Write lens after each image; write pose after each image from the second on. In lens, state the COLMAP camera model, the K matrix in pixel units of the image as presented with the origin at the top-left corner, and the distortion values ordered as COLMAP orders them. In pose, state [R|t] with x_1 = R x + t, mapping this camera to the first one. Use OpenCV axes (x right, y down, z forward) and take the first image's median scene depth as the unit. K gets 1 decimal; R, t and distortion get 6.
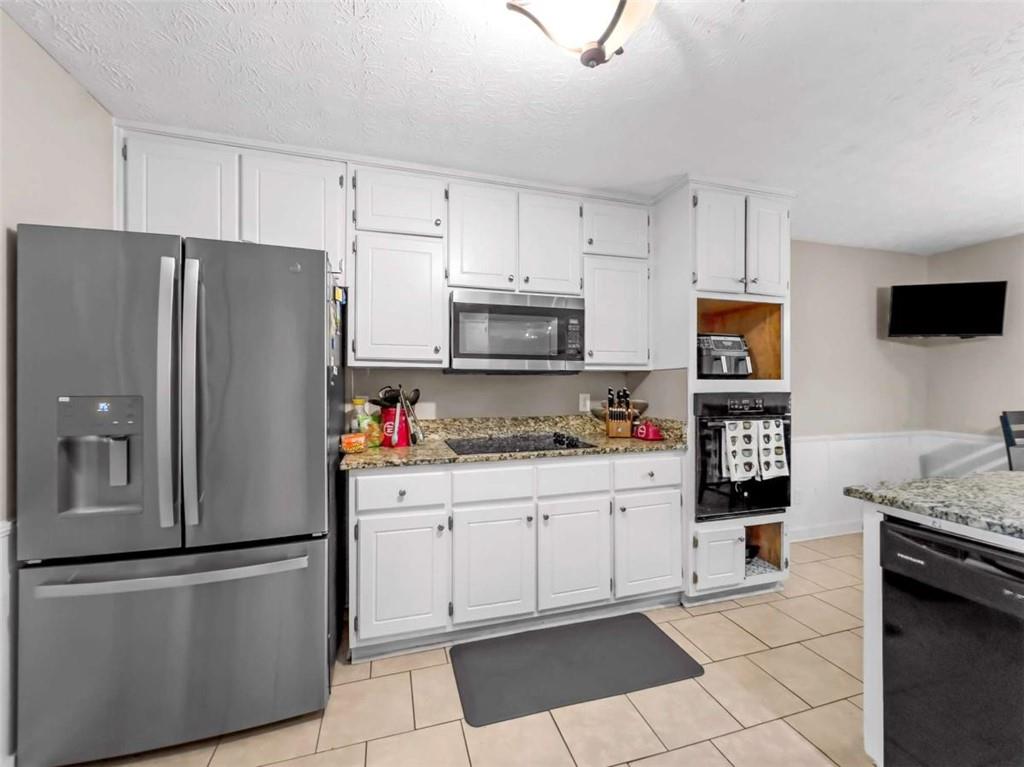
lens RADIAL K [[411.6, 0, 511.1], [0, 411.6, 384.5], [0, 0, 1]] dist [0.000123, 0.000039]
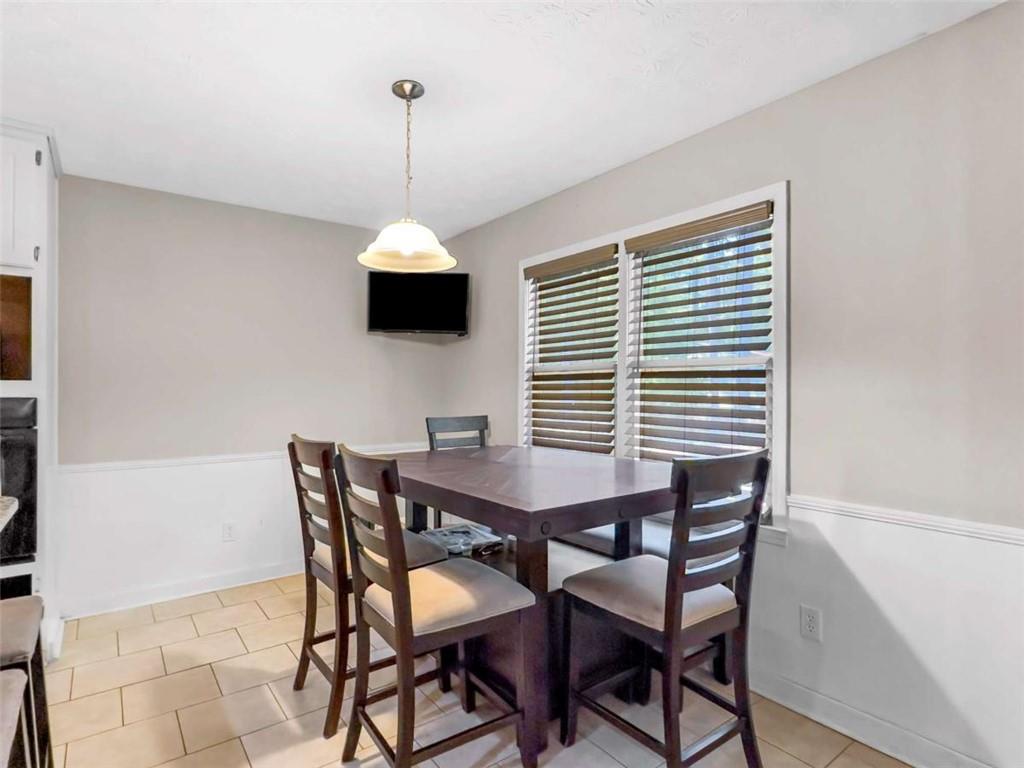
lens RADIAL K [[548.3, 0, 511.5], [0, 548.3, 385.3], [0, 0, 1]] dist [-0.000568, -0.000150]
pose [[0.937165, 0.002981, 0.348874, 0.949361], [-0.001401, 0.999988, -0.004783, -0.000518], [-0.348884, 0.003994, 0.937158, -0.181311]]
